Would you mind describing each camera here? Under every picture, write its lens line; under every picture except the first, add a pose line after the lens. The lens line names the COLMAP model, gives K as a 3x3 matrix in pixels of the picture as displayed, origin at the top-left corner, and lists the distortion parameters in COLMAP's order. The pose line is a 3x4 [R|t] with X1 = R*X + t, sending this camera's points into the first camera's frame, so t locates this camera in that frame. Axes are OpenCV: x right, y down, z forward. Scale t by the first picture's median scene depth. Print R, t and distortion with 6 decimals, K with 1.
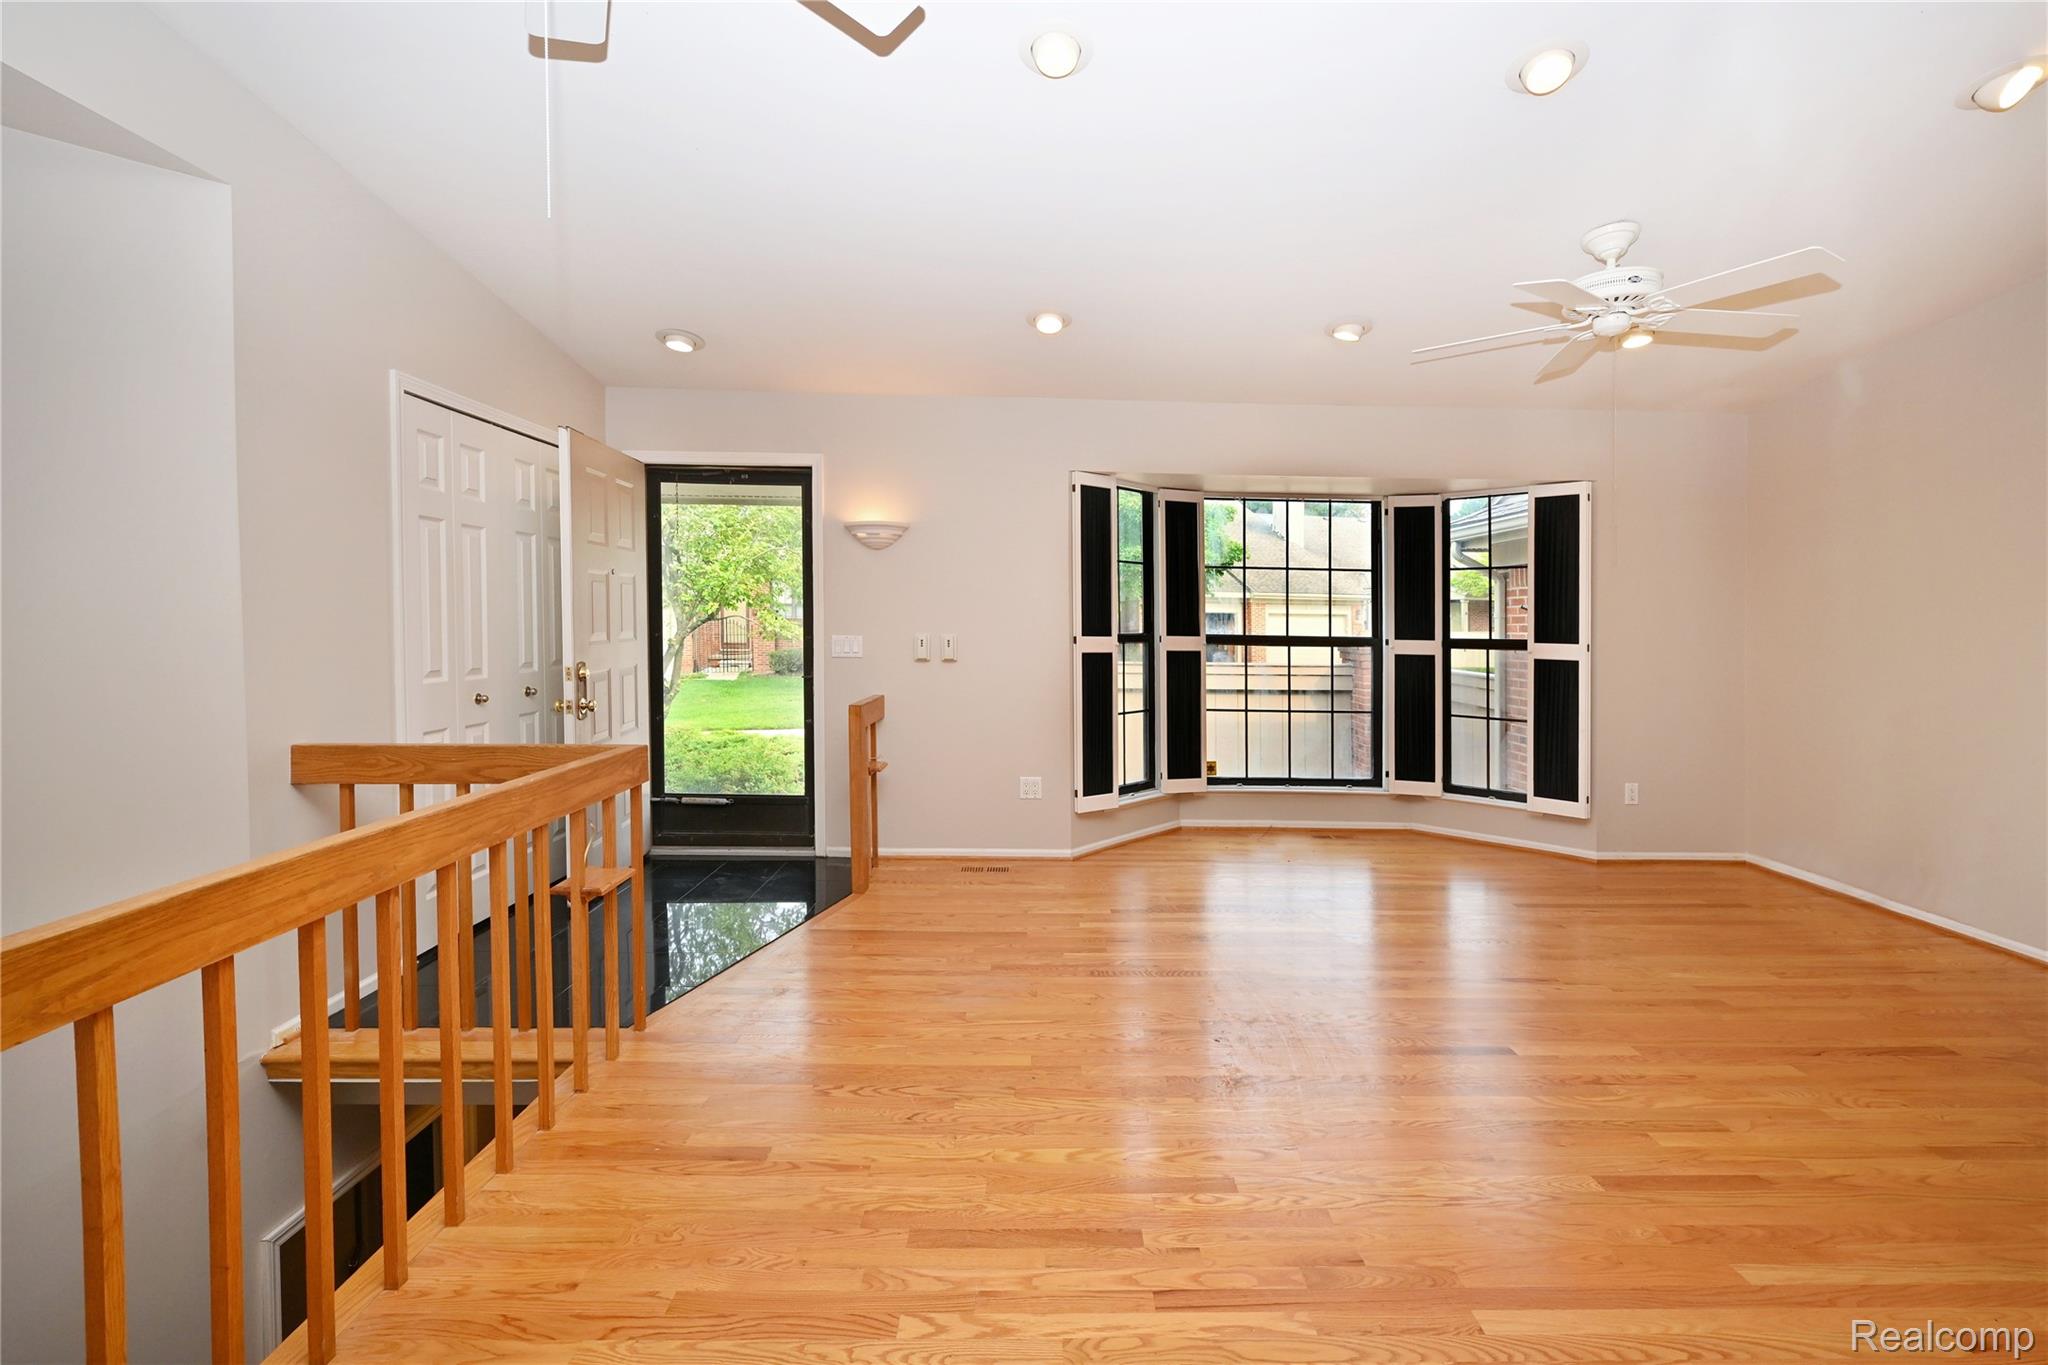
lens RADIAL K [[852.7, 0, 1007.1], [0, 852.7, 657.0], [0, 0, 1]] dist [0.000616, 0.000131]
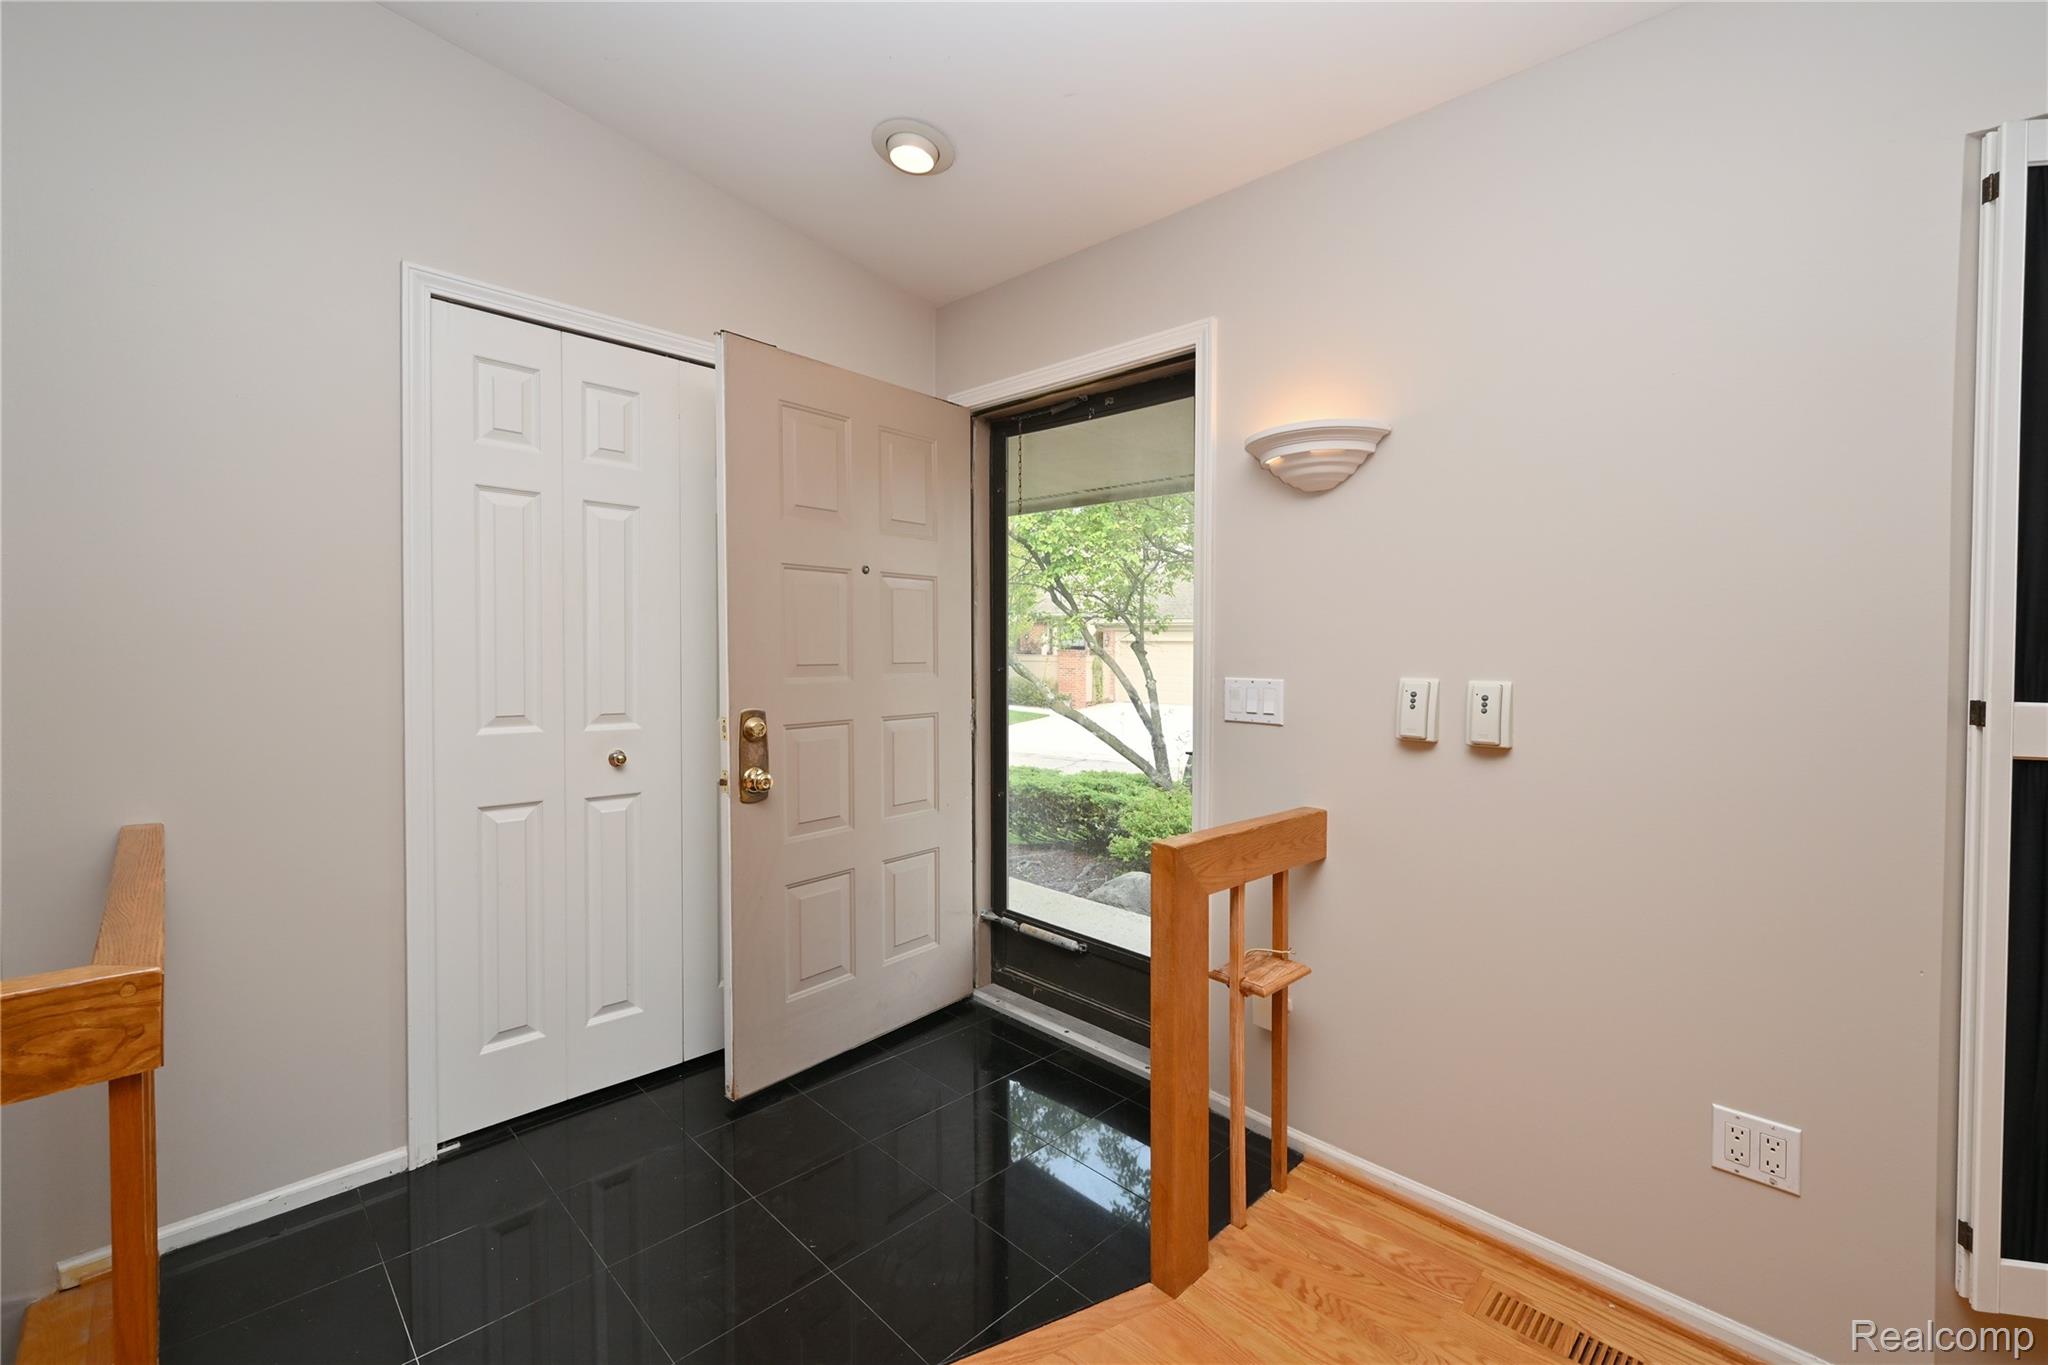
lens RADIAL K [[855.7, 0, 966.0], [0, 855.7, 678.7], [0, 0, 1]] dist [0.005203, -0.000208]
pose [[0.704811, 0.026059, -0.708916, 0.044782], [-0.037054, 0.999313, -0.000106, -0.018889], [0.708427, 0.026342, 0.705293, 0.547832]]
